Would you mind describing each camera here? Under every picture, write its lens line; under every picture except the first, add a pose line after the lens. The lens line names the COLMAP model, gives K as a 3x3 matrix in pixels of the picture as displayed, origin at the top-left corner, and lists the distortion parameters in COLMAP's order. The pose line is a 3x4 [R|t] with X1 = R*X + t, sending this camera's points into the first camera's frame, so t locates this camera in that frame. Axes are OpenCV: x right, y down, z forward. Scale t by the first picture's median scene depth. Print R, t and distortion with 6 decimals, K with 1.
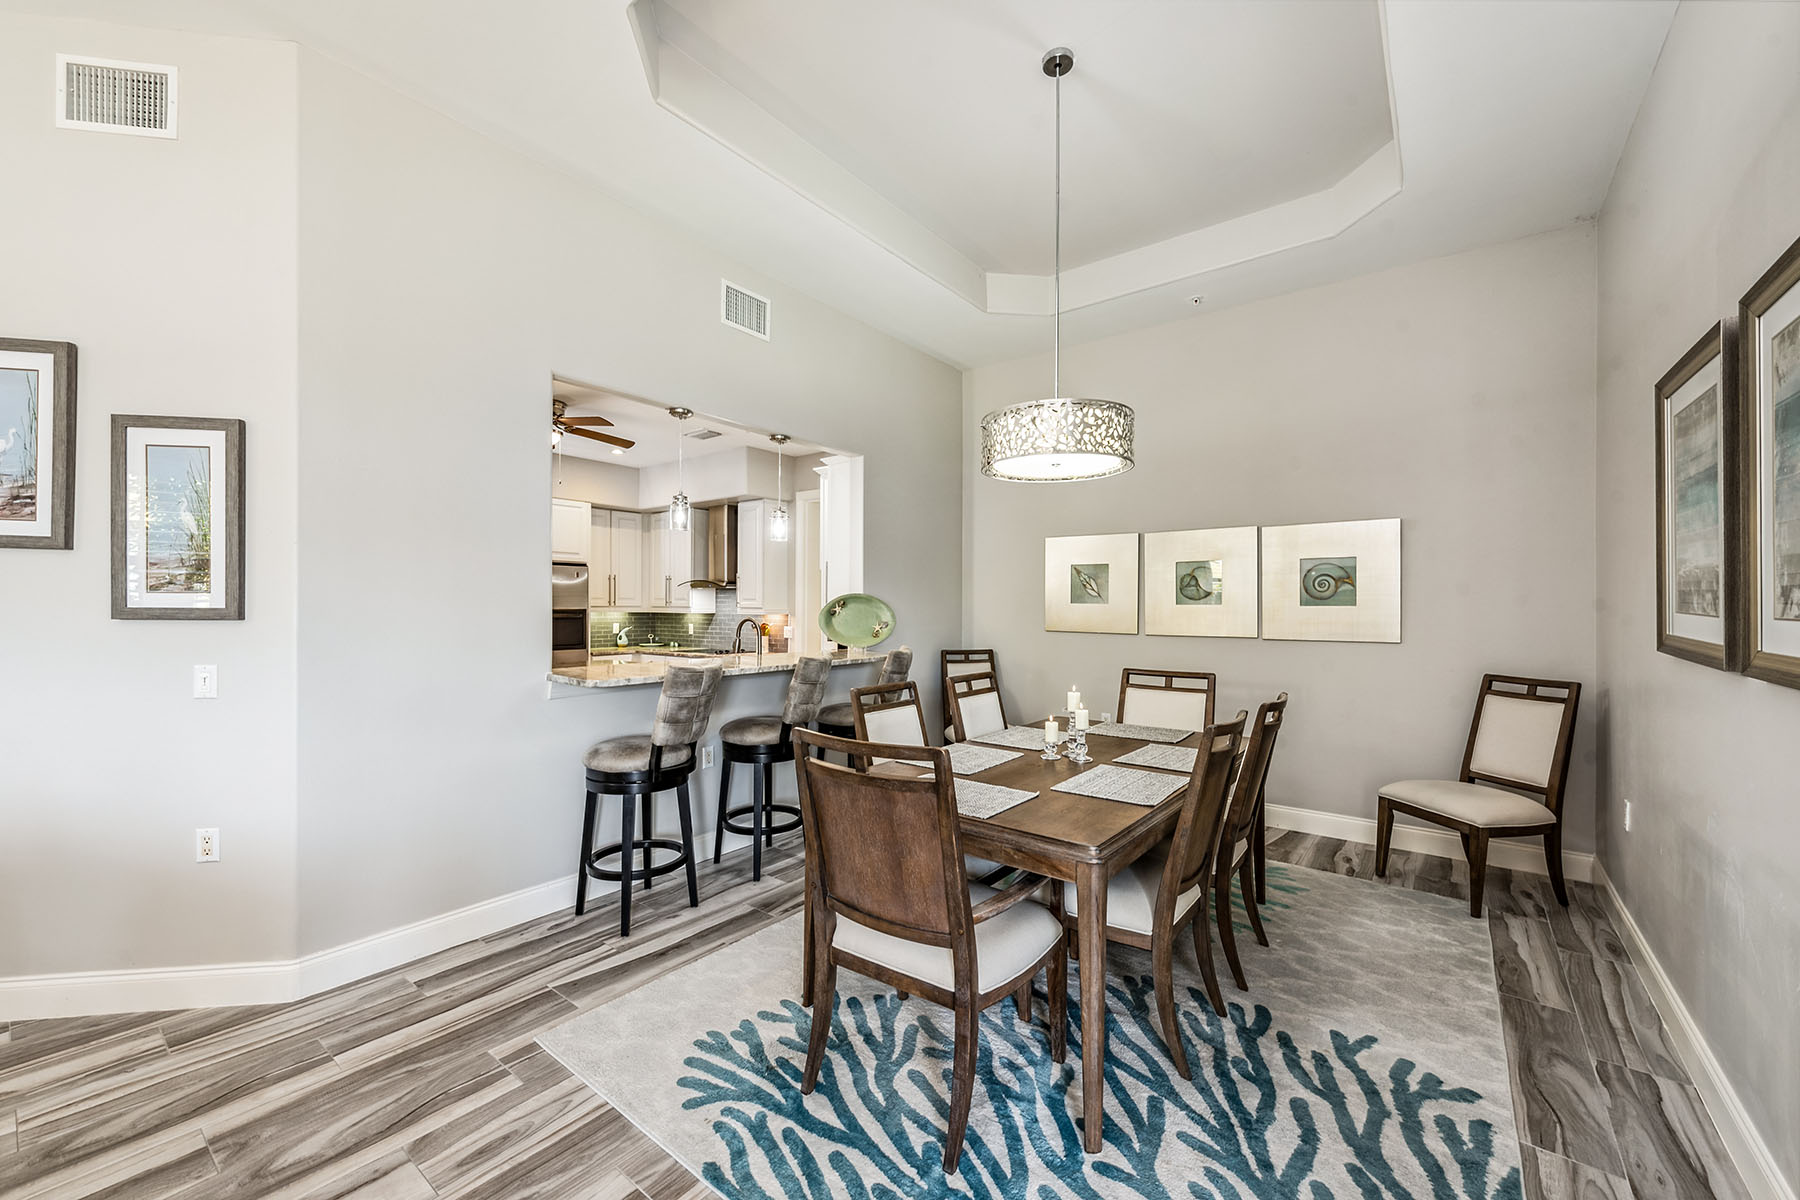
lens RADIAL K [[739.3, 0, 892.1], [0, 739.3, 599.8], [0, 0, 1]] dist [0.014679, 0.000194]
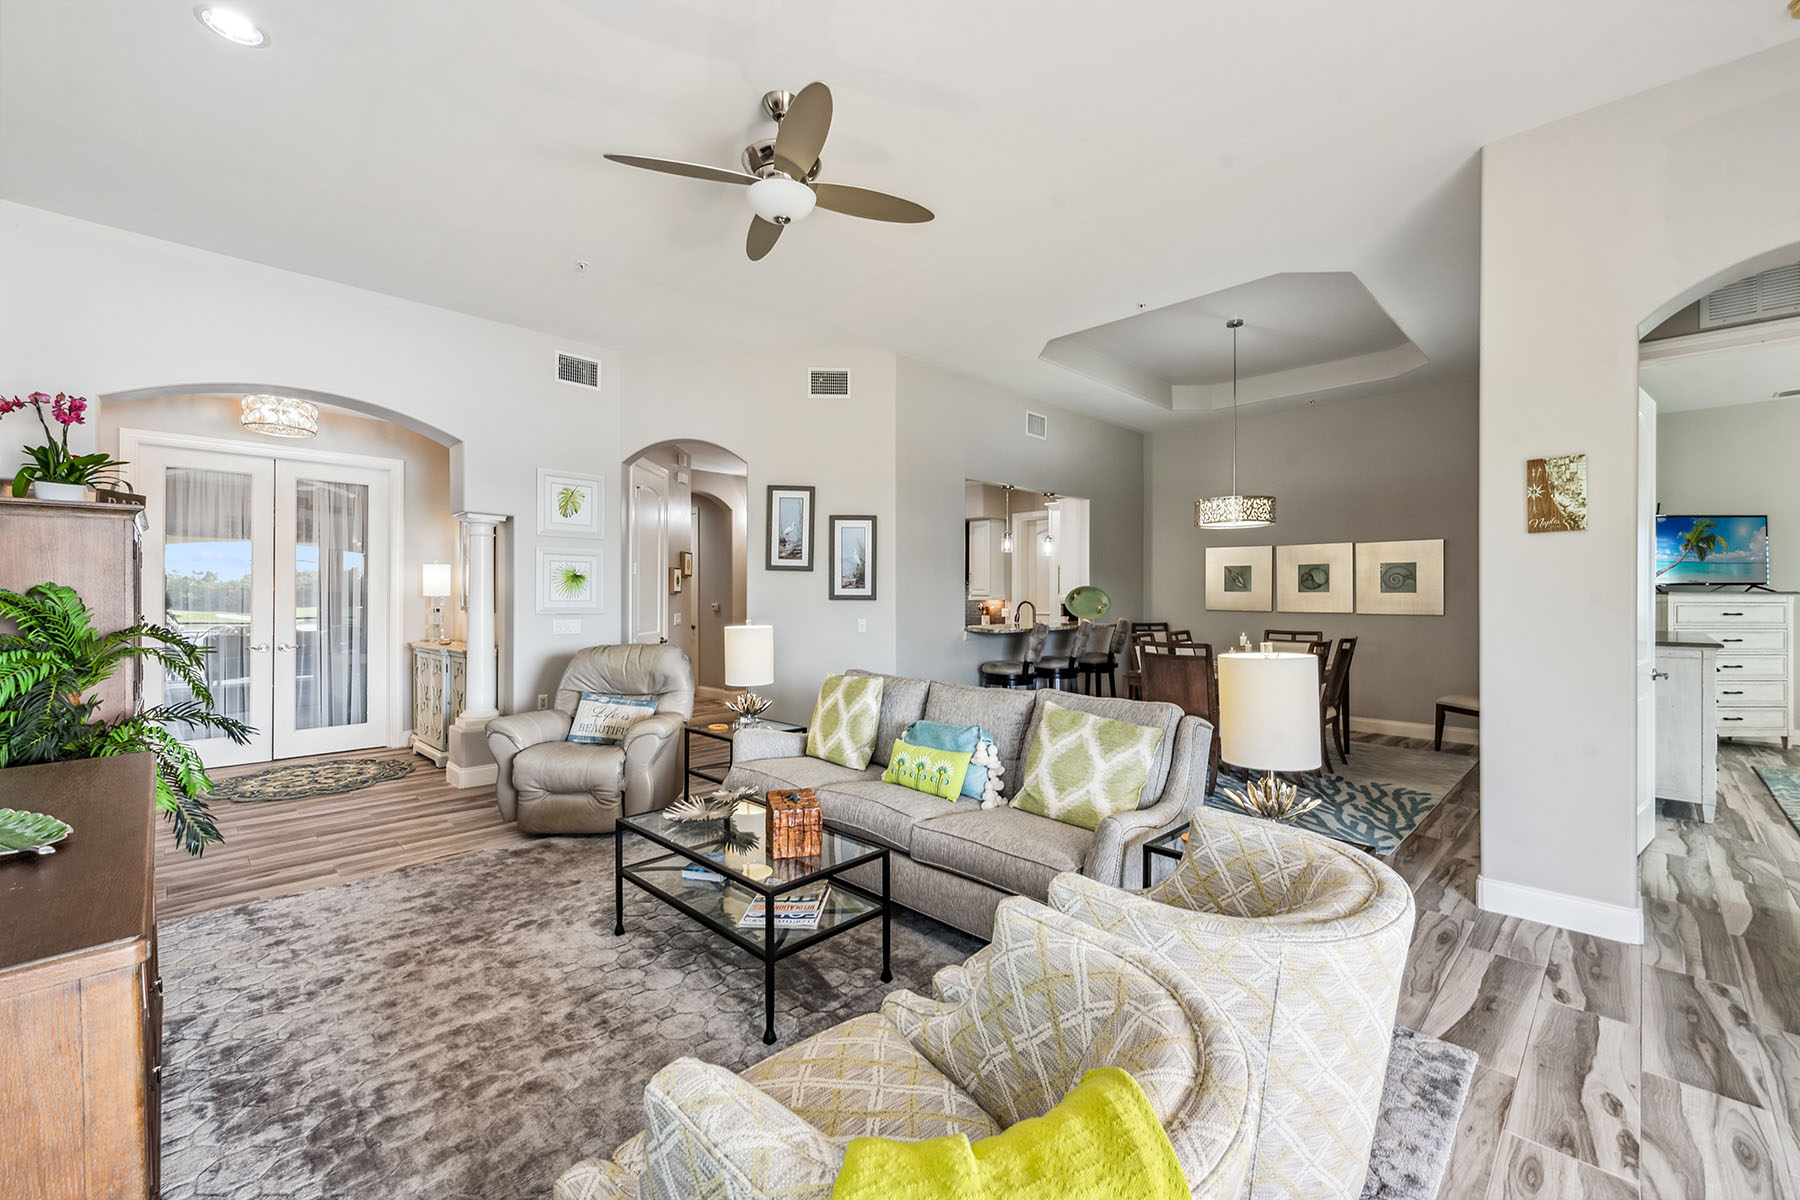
lens RADIAL K [[721.4, 0, 900.6], [0, 721.4, 592.3], [0, 0, 1]] dist [0.007880, -0.000645]
pose [[0.990871, -0.004195, -0.134752, -0.231425], [0.004713, 0.999983, 0.003525, -0.002425], [0.134734, -0.004128, 0.990873, -0.596403]]
